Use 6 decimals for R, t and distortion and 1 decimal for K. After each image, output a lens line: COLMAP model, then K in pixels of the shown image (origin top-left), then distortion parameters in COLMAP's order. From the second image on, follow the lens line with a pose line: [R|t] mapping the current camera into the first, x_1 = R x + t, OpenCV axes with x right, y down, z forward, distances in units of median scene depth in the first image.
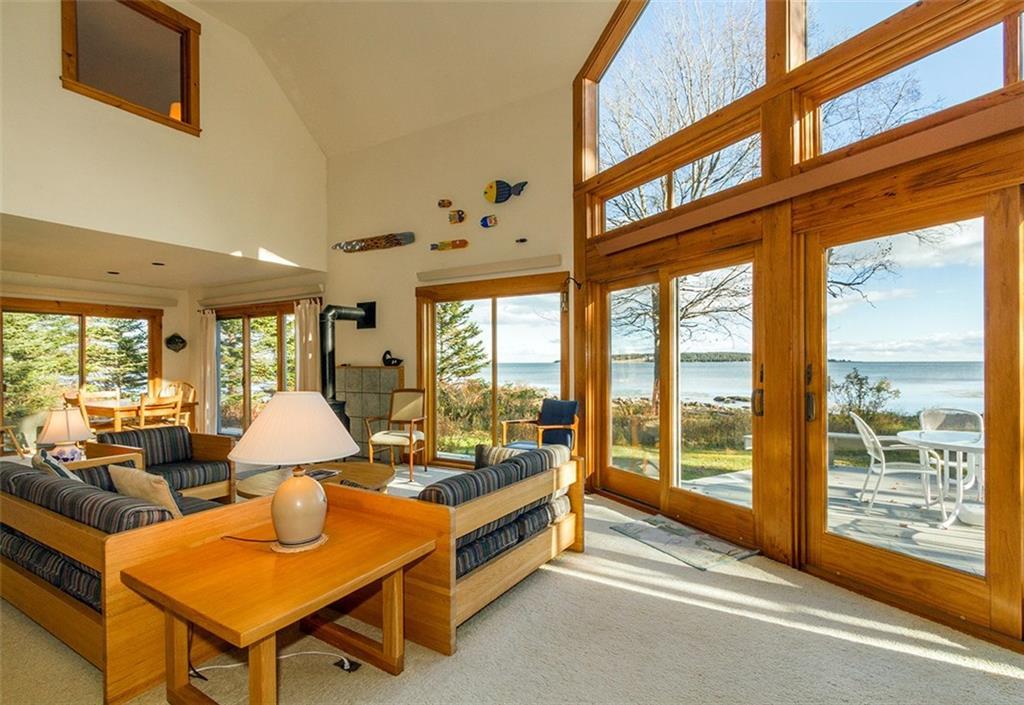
lens RADIAL K [[487.7, 0, 526.8], [0, 487.7, 366.7], [0, 0, 1]] dist [0.001649, 0.000537]
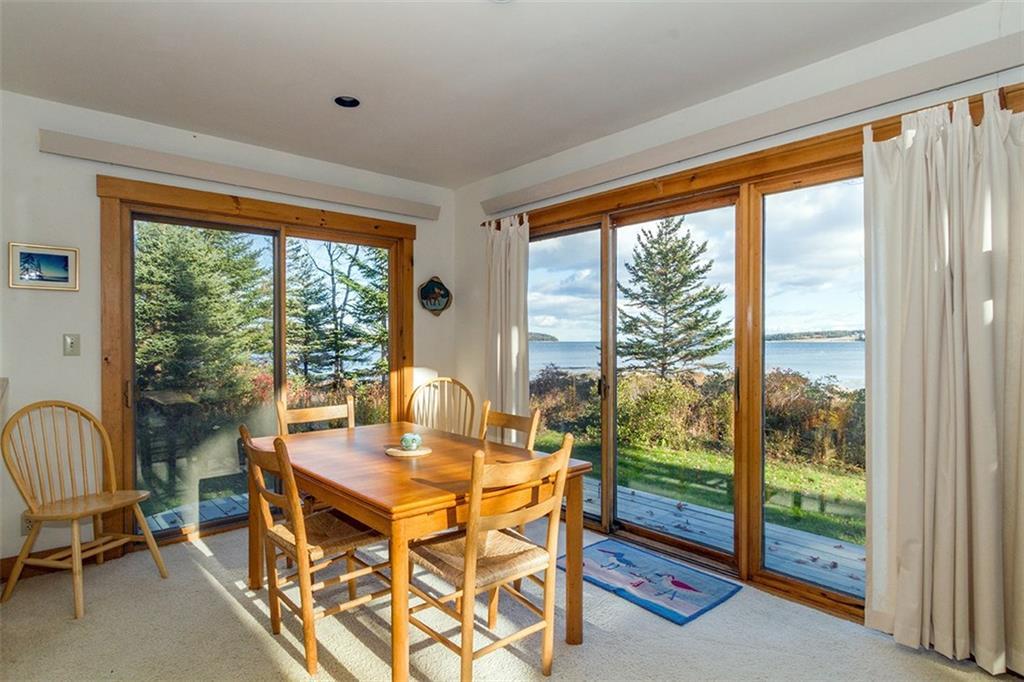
lens RADIAL K [[531.6, 0, 504.4], [0, 531.6, 346.3], [0, 0, 1]] dist [0.004591, 0.000731]
pose [[0.948107, 0.006899, -0.317877, -0.701559], [-0.006412, 0.999976, 0.002578, -0.002341], [0.317887, -0.000406, 0.948129, 0.756036]]
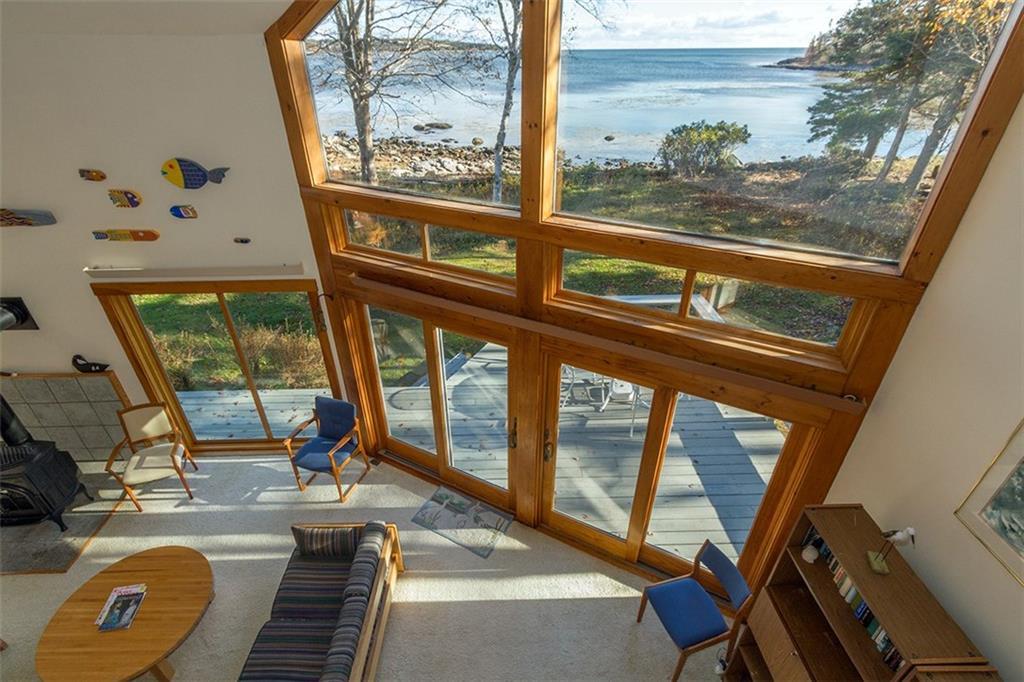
lens RADIAL K [[481.1, 0, 505.9], [0, 481.1, 351.6], [0, 0, 1]] dist [0.005686, -0.001002]
pose [[0.853977, -0.278859, 0.439272, -0.036121], [0.008221, 0.851378, 0.524489, -0.472642], [-0.520245, -0.444291, 0.729350, 0.075902]]
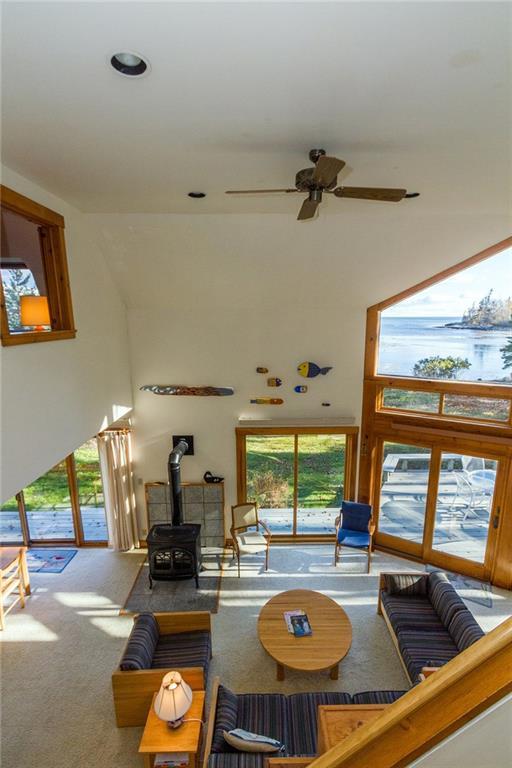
lens RADIAL K [[360.8, 0, 257.7], [0, 360.8, 389.0], [0, 0, 1]] dist [0.005686, -0.001002]
pose [[0.858341, -0.100152, 0.503210, -0.685795], [0.003909, 0.982012, 0.188779, -0.469542], [-0.513065, -0.160069, 0.843293, 0.146632]]
